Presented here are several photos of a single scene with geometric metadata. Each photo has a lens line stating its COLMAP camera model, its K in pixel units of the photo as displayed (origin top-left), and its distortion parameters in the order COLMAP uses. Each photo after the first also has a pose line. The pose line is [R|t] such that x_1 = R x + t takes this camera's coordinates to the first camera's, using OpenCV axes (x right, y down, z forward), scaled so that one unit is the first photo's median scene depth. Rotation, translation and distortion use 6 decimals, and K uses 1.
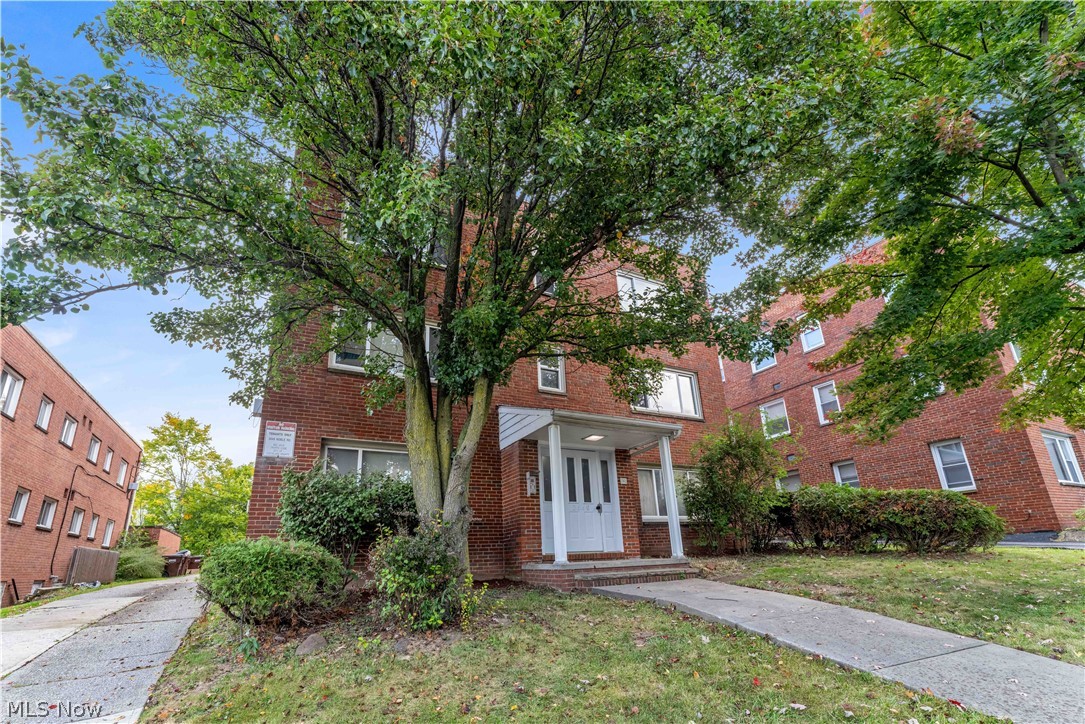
lens RADIAL K [[445.9, 0, 543.8], [0, 445.9, 364.0], [0, 0, 1]] dist [0.000300, -0.000390]
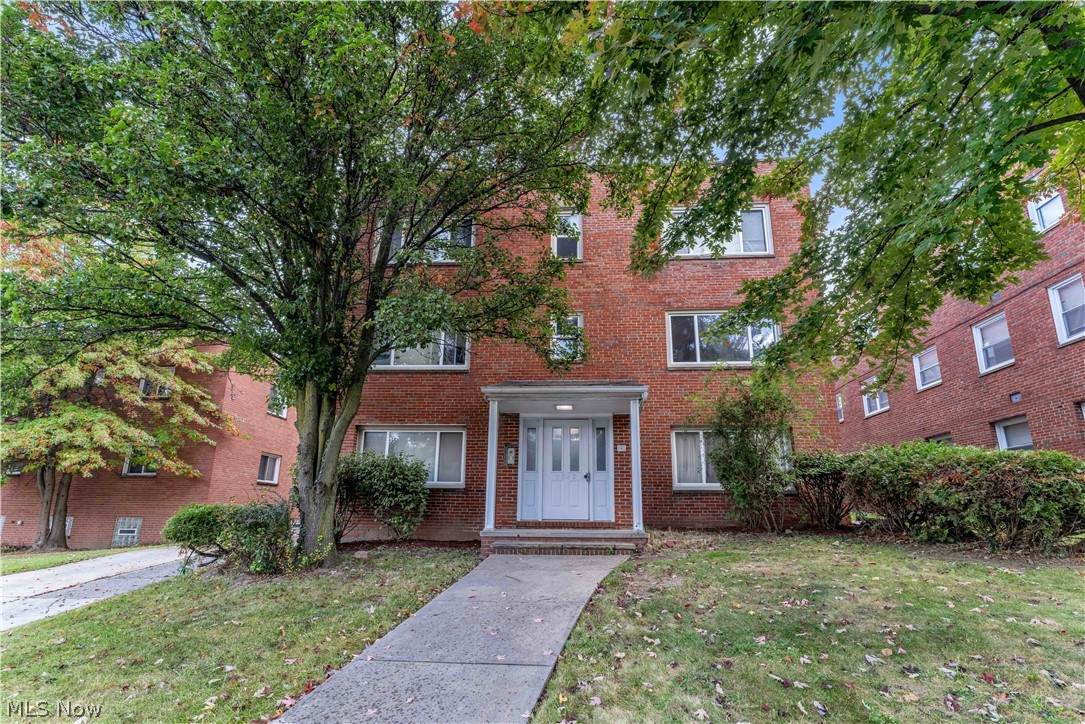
lens RADIAL K [[445.9, 0, 543.8], [0, 445.9, 364.0], [0, 0, 1]] dist [0.000300, -0.000390]
pose [[0.865277, -0.120033, -0.486712, 0.550044], [0.163200, 0.985468, 0.047102, 0.017714], [0.473985, -0.120188, 0.872292, 0.132420]]
